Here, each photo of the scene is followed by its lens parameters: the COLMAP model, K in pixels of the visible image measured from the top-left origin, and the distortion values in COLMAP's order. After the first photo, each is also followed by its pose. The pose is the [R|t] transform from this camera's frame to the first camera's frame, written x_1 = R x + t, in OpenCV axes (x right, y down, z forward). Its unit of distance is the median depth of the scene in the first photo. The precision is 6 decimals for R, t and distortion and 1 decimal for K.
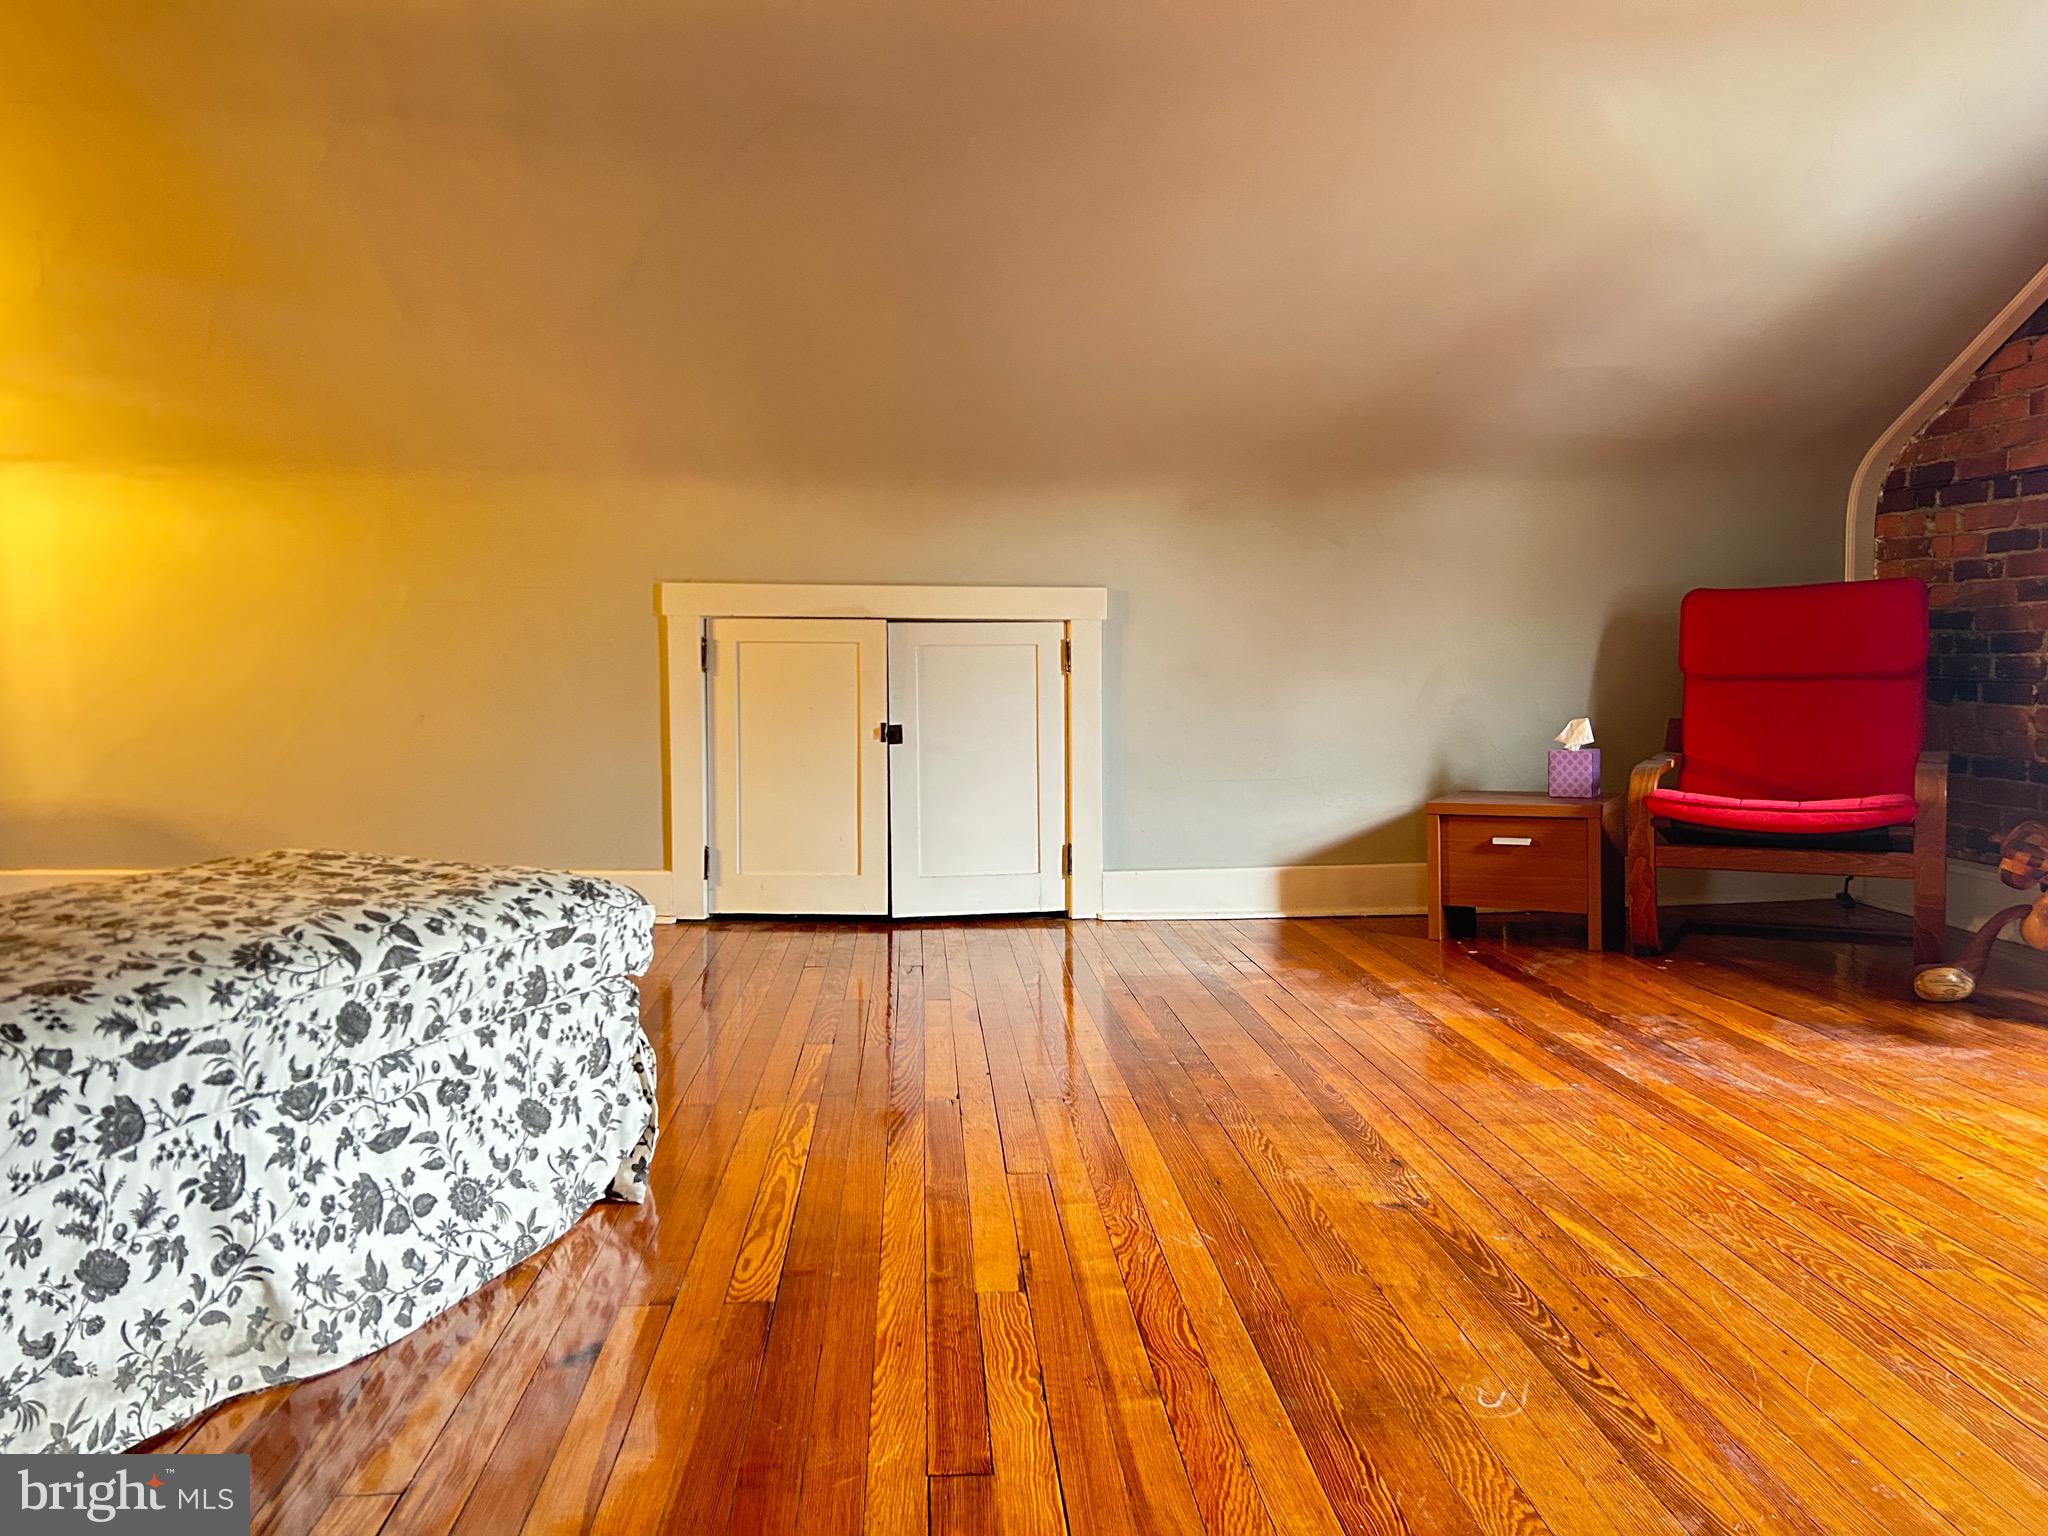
lens RADIAL K [[1529.5, 0, 1028.4], [0, 1529.5, 763.7], [0, 0, 1]] dist [0.064454, -0.071628]
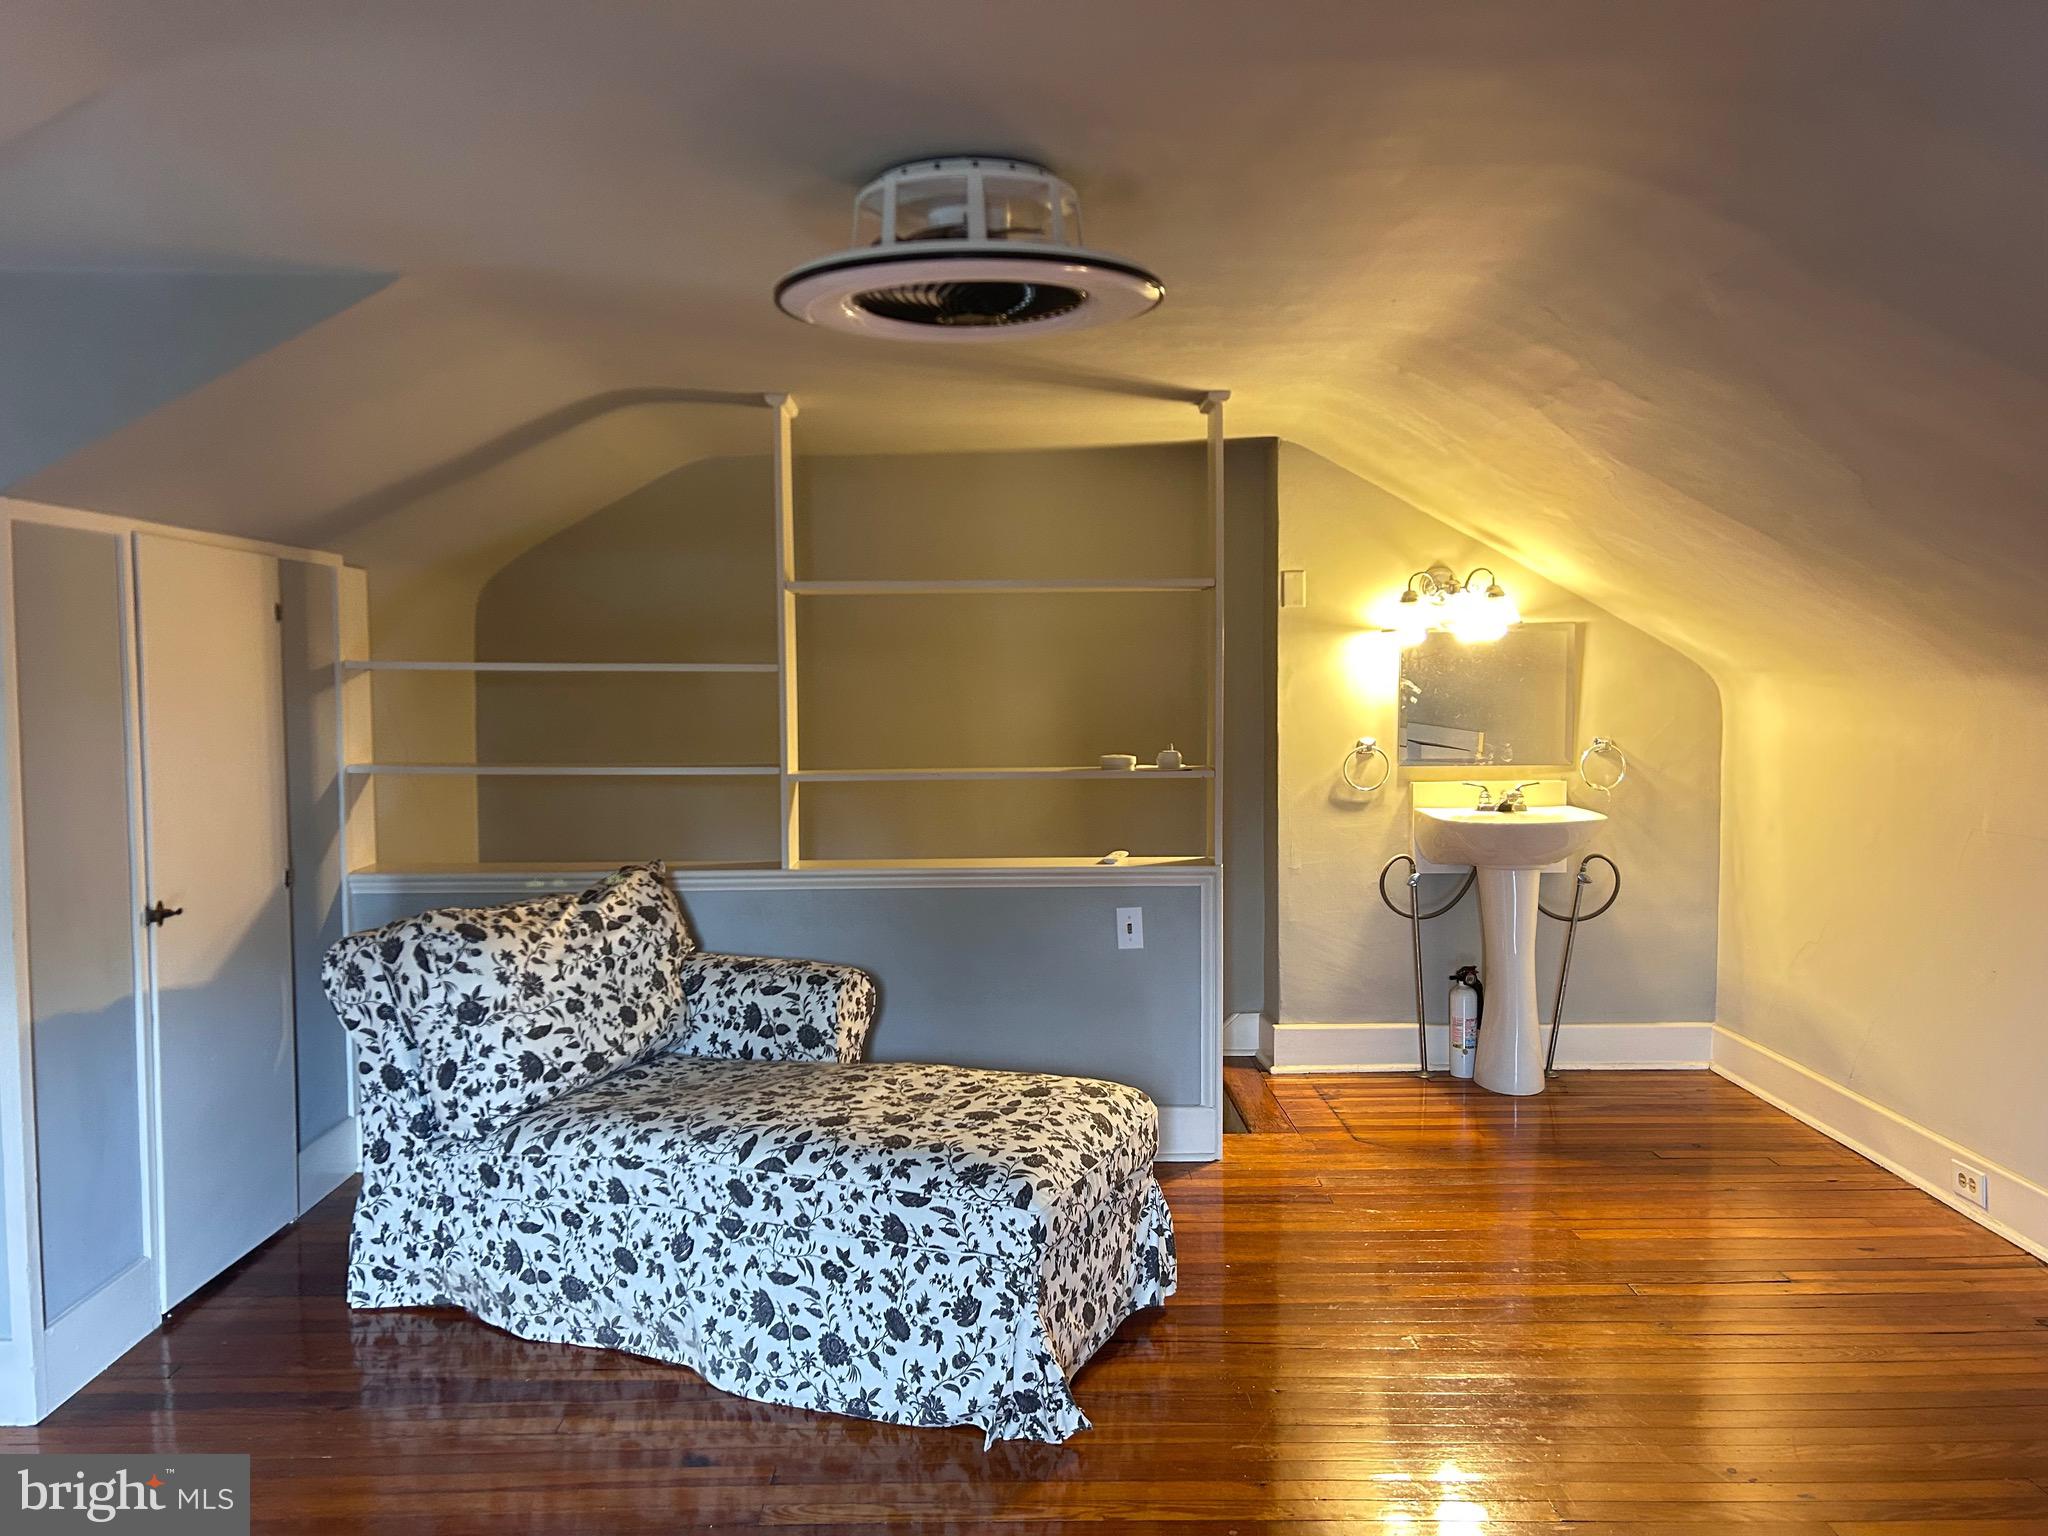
lens RADIAL K [[1529.5, 0, 1006.4], [0, 1529.5, 772.4], [0, 0, 1]] dist [0.064454, -0.071628]
pose [[-0.072499, 0.057968, -0.995682, 1.074930], [-0.056741, 0.996453, 0.062145, -0.371484], [0.995753, 0.061002, -0.068952, 1.268179]]
